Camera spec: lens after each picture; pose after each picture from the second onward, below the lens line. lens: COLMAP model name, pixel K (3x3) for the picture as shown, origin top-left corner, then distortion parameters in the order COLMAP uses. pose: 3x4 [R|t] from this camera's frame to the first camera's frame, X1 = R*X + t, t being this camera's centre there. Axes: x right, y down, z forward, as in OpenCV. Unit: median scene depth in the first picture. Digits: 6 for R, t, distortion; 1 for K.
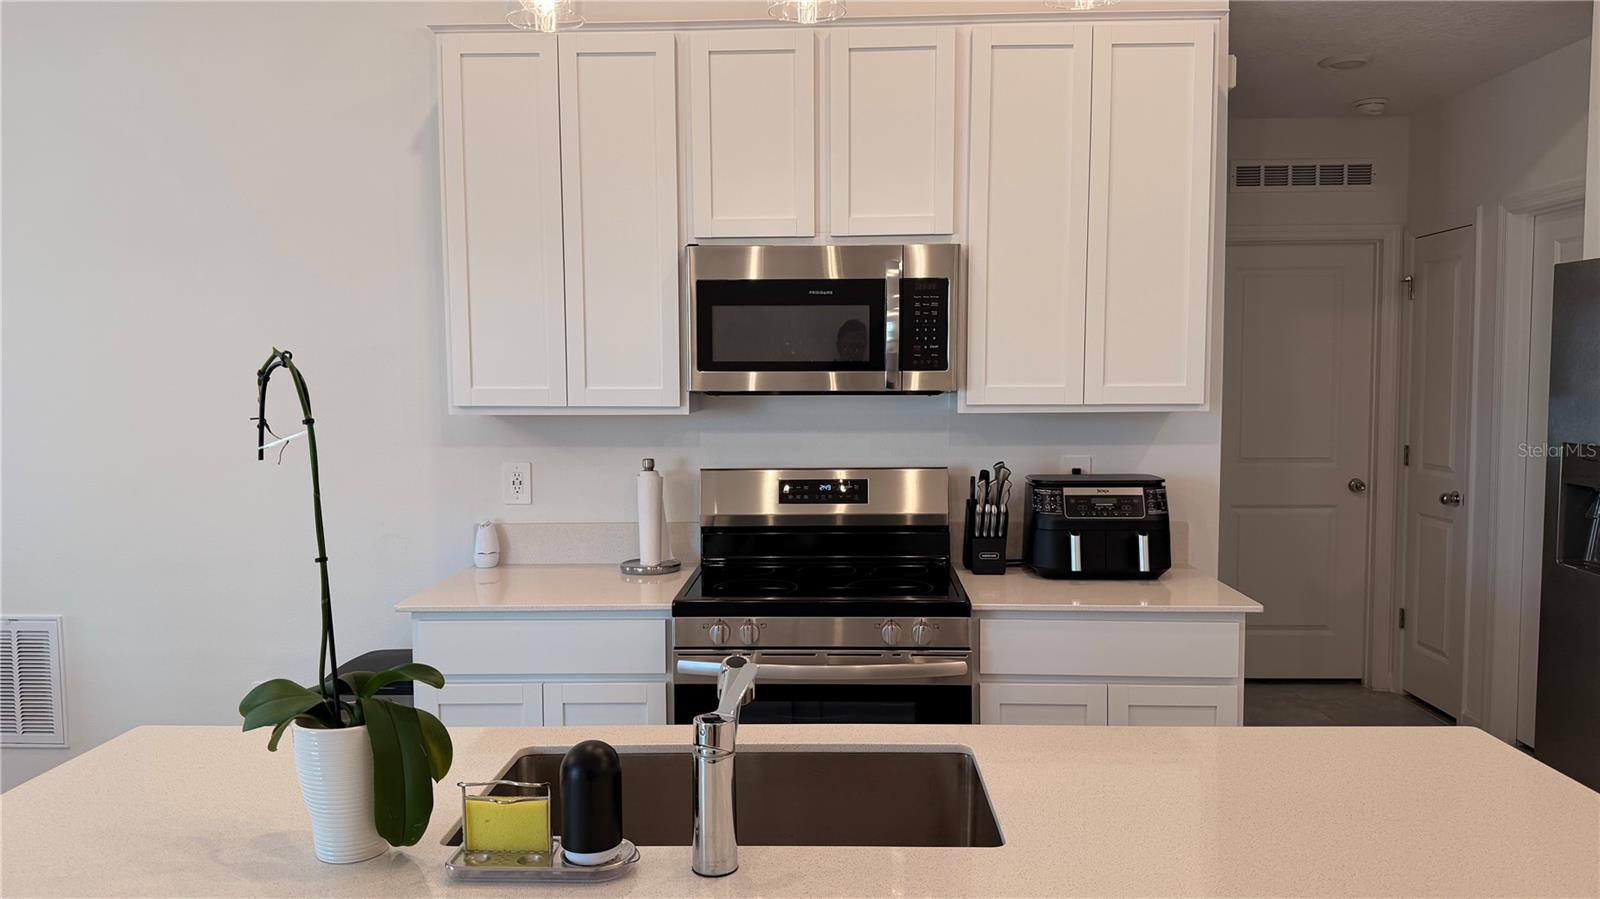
lens RADIAL K [[1111.3, 0, 793.6], [0, 1111.3, 457.0], [0, 0, 1]] dist [0.062726, -0.091104]
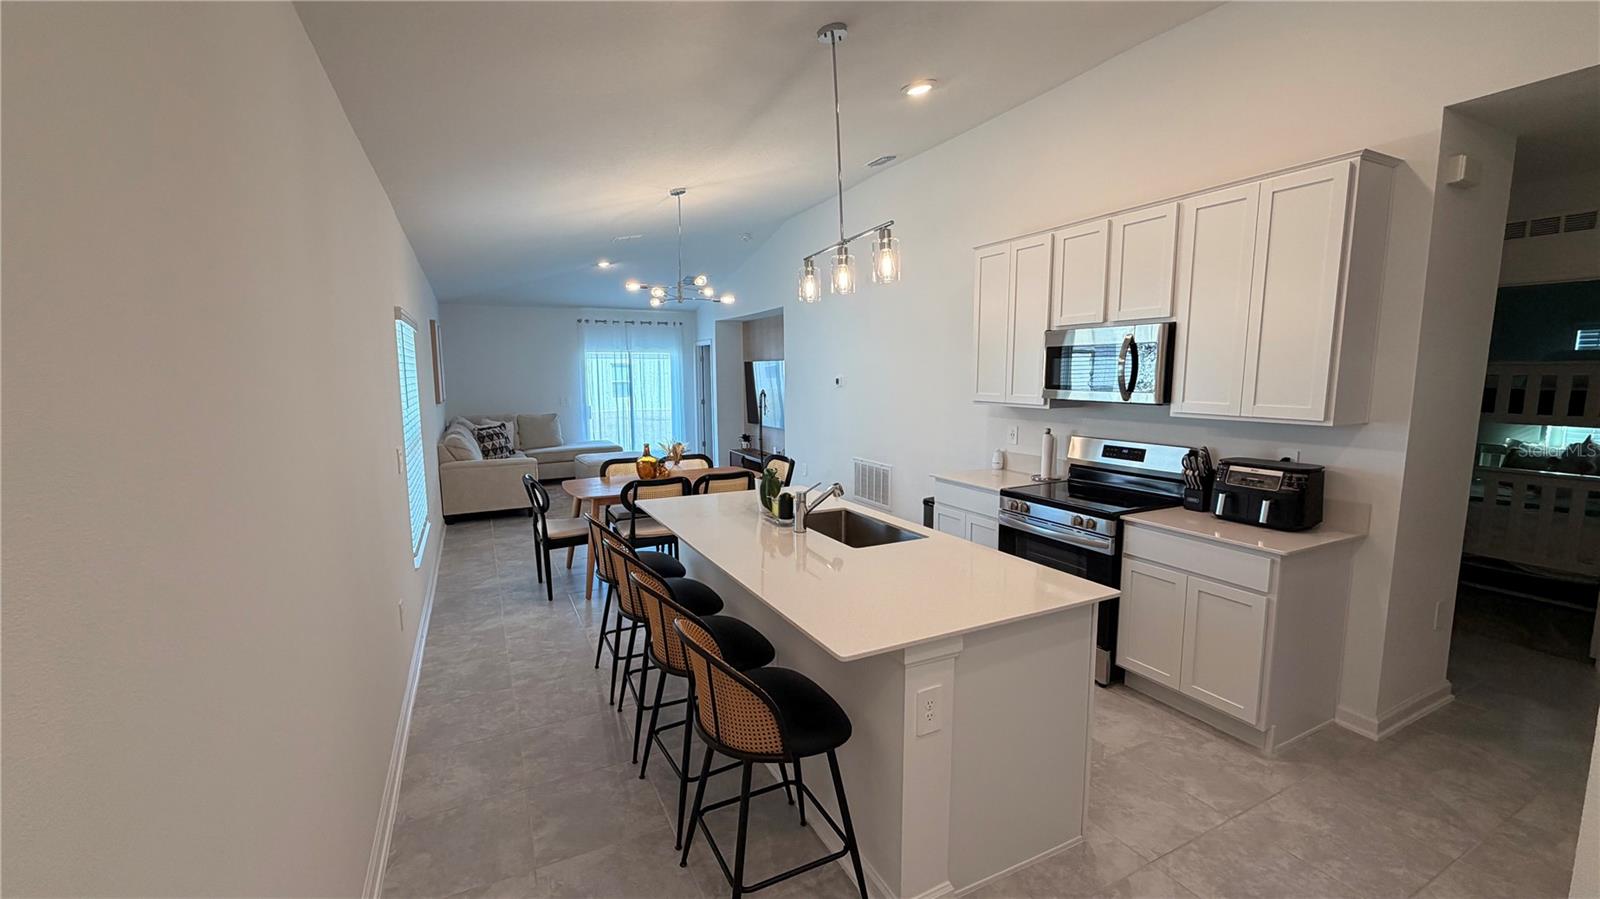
lens RADIAL K [[636.2, 0, 795.2], [0, 636.2, 449.8], [0, 0, 1]] dist [-0.001674, 0.000544]
pose [[0.488474, 0.110894, -0.865503, 0.750541], [-0.062735, 0.993788, 0.091924, -0.042621], [0.870320, 0.009395, 0.492397, -0.032543]]
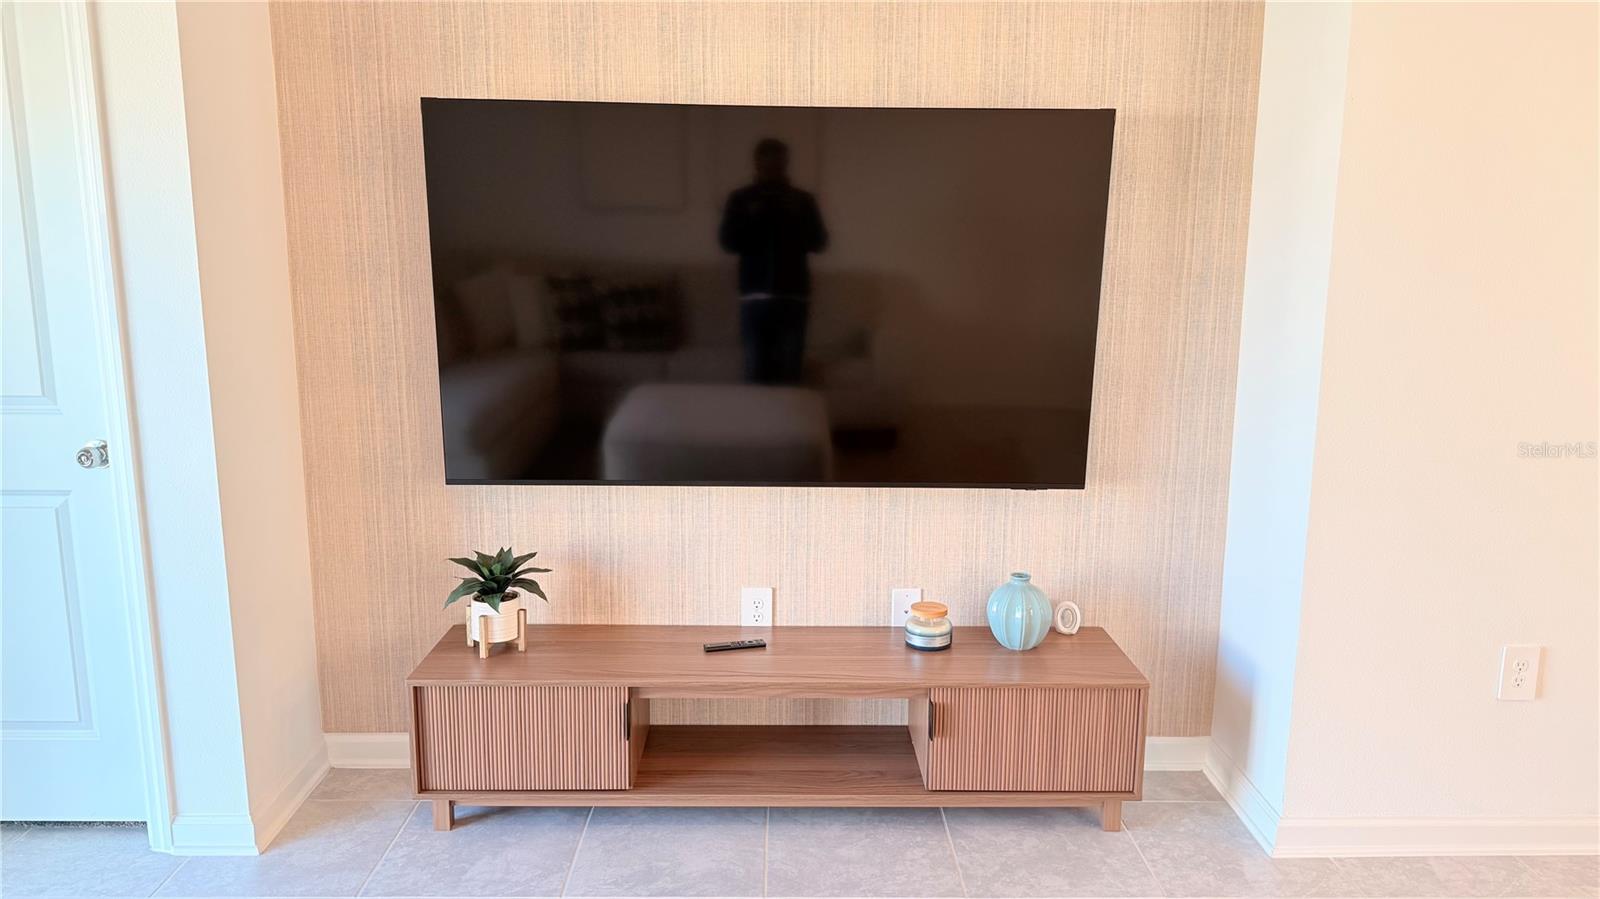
lens RADIAL K [[1111.3, 0, 794.9], [0, 1111.3, 446.4], [0, 0, 1]] dist [0.062726, -0.091104]
pose [[0.997736, 0.004904, 0.067073, -1.914244], [-0.012130, 0.994105, 0.107745, -0.002899], [-0.066149, -0.108314, 0.991913, 0.396884]]
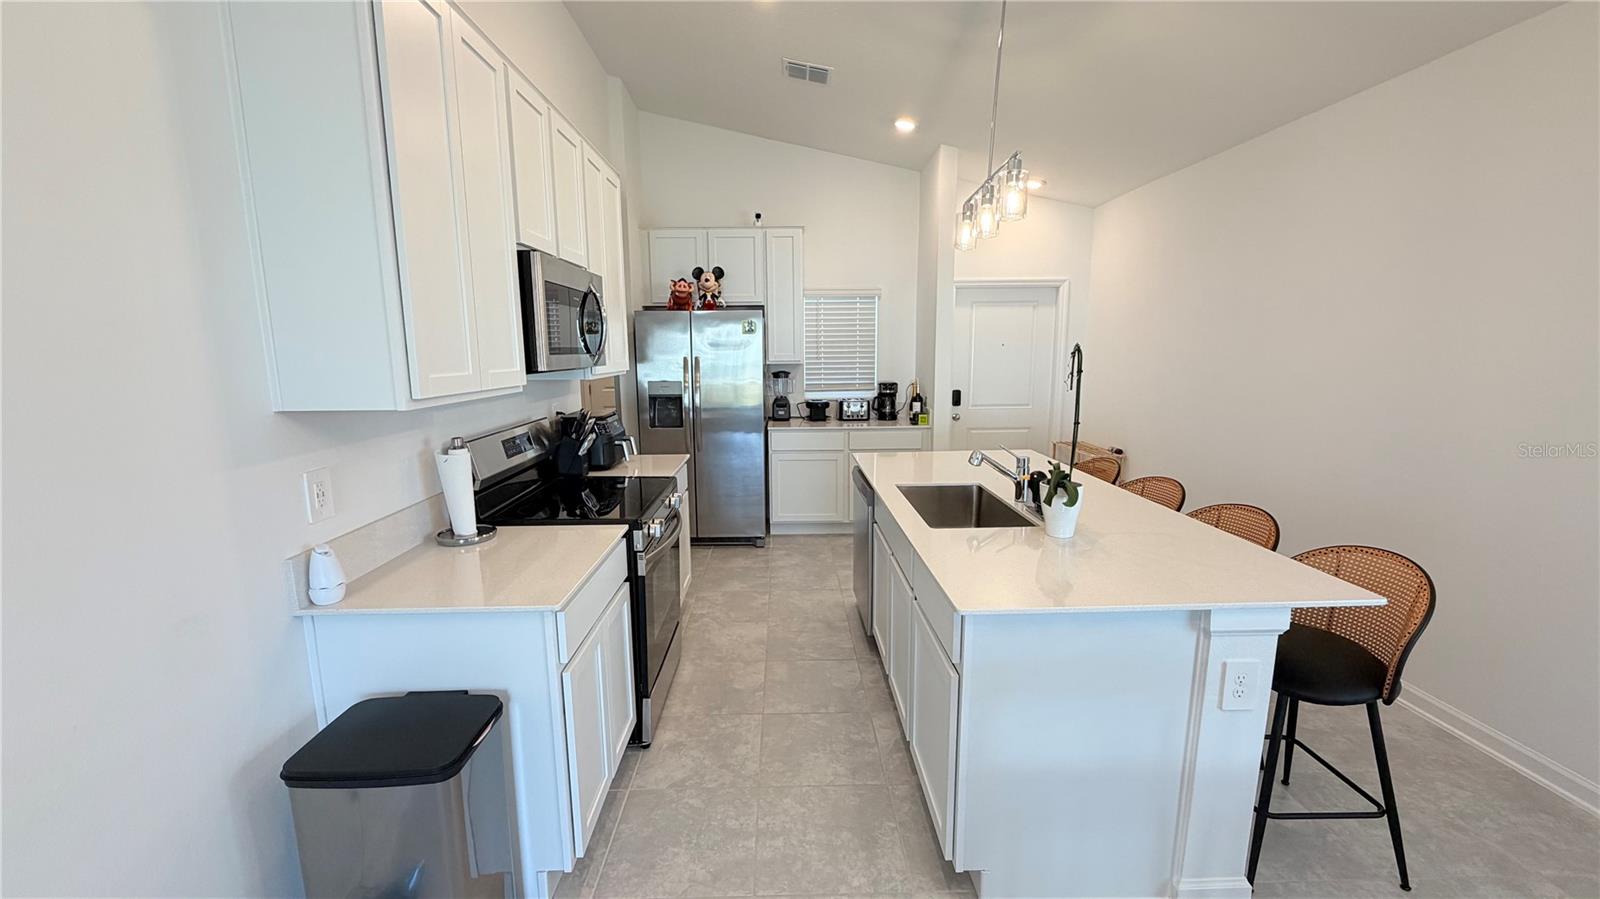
lens RADIAL K [[636.2, 0, 803.0], [0, 636.2, 456.6], [0, 0, 1]] dist [-0.001674, 0.000544]
pose [[-0.073453, -0.161893, 0.984071, -0.822650], [0.081582, 0.982454, 0.167717, -0.060478], [-0.993956, 0.092602, -0.058957, 0.756696]]
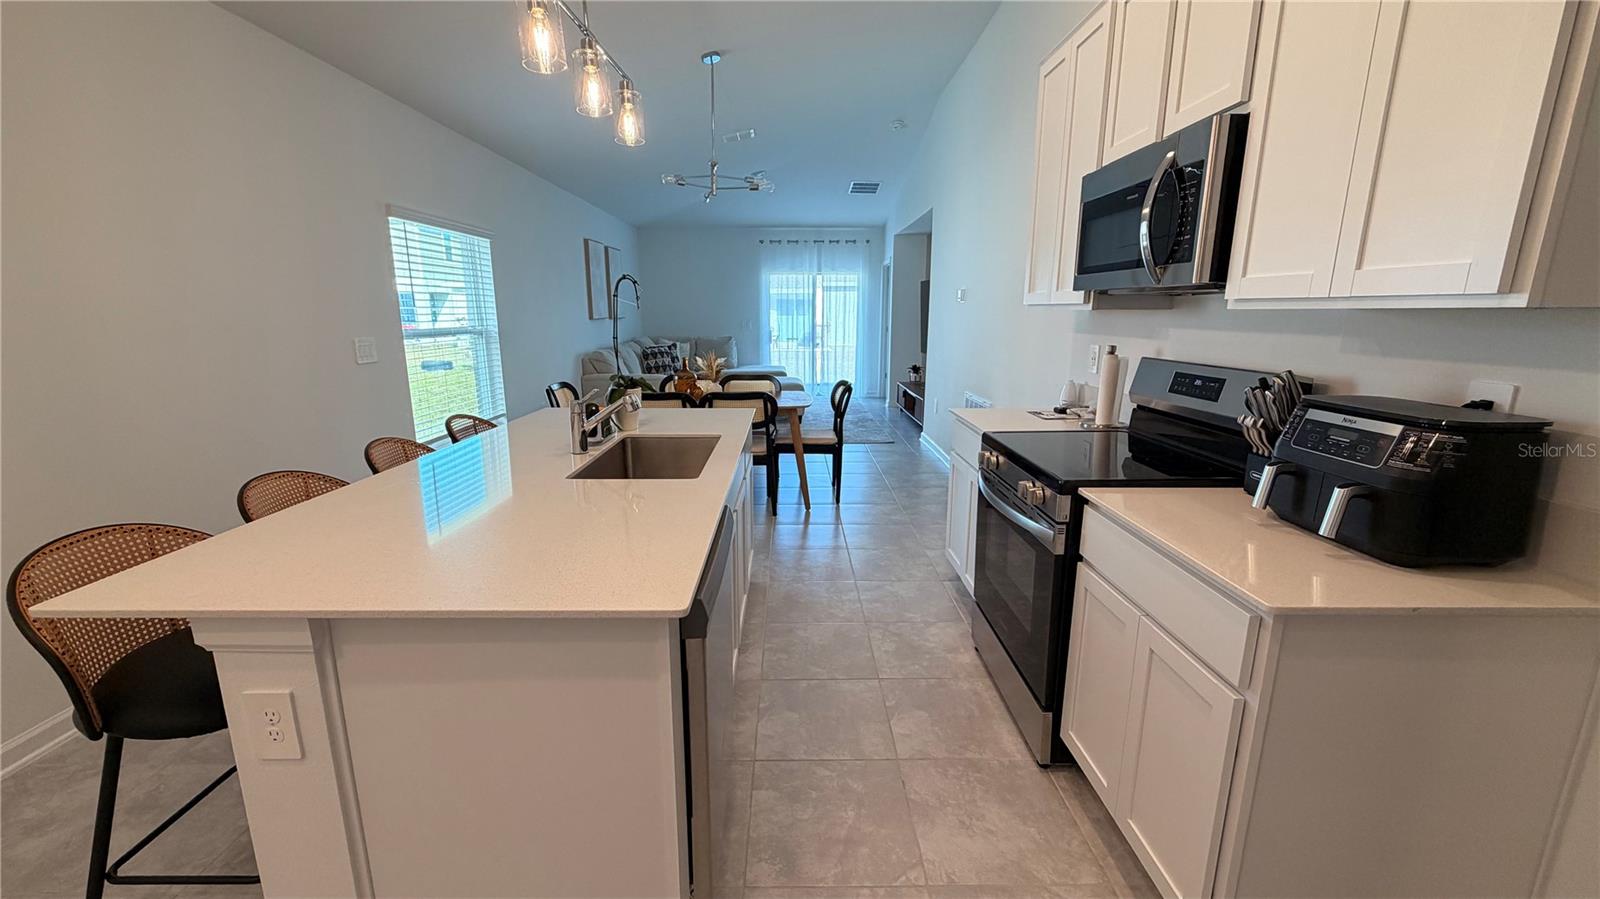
lens RADIAL K [[636.2, 0, 798.6], [0, 636.2, 453.0], [0, 0, 1]] dist [-0.001674, 0.000544]
pose [[0.054388, 0.223859, -0.973103, 0.667775], [-0.073369, 0.972807, 0.219690, -0.013665], [0.995821, 0.059447, 0.069333, 0.622373]]
